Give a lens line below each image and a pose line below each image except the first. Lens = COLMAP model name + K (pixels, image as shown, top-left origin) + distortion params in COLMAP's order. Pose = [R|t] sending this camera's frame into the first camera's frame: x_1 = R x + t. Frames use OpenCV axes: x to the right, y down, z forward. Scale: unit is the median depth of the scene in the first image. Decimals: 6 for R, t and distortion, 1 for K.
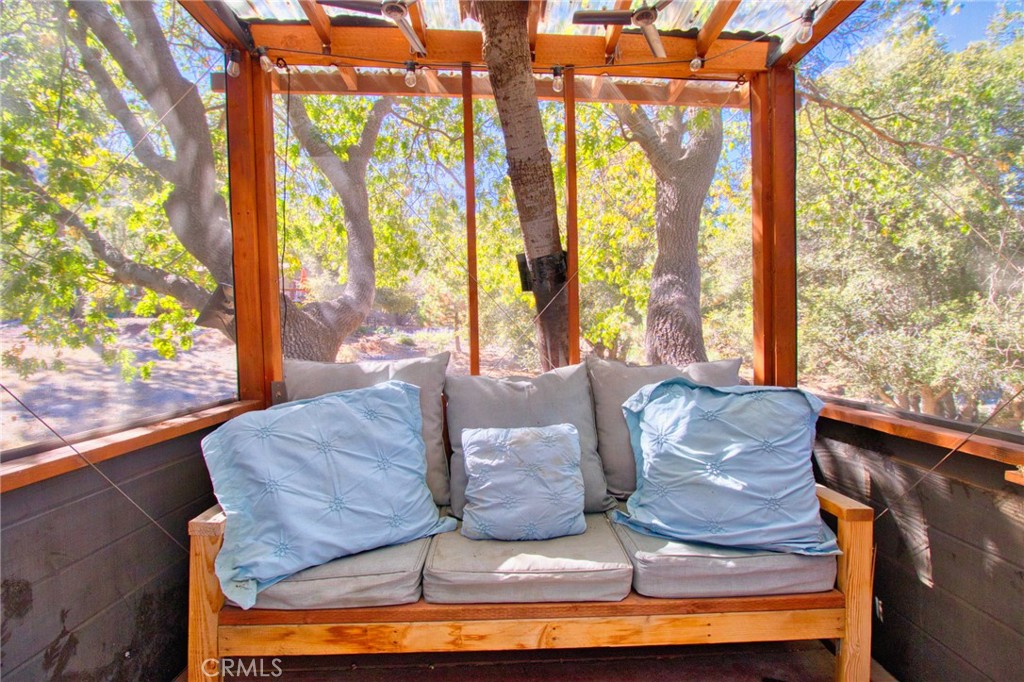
lens RADIAL K [[473.6, 0, 517.8], [0, 473.6, 341.6], [0, 0, 1]] dist [0.002784, -0.014279]
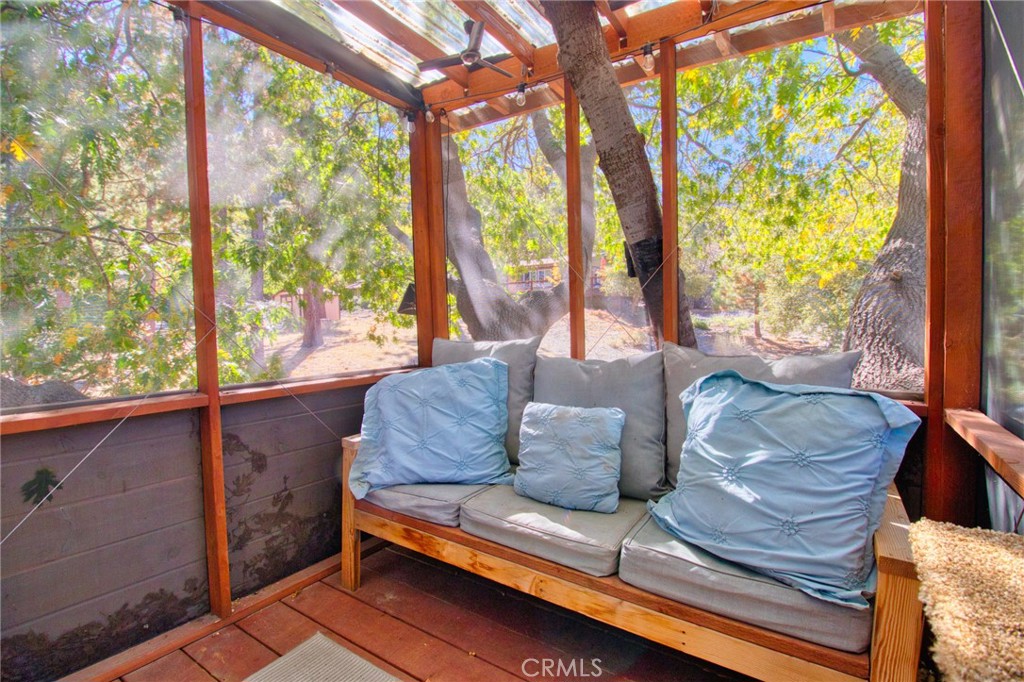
lens RADIAL K [[473.6, 0, 517.8], [0, 473.6, 341.6], [0, 0, 1]] dist [0.002784, -0.014279]
pose [[0.808949, 0.030270, -0.587099, 0.607051], [-0.009926, 0.999234, 0.037843, -0.008008], [0.587795, -0.024785, 0.808630, 0.057868]]
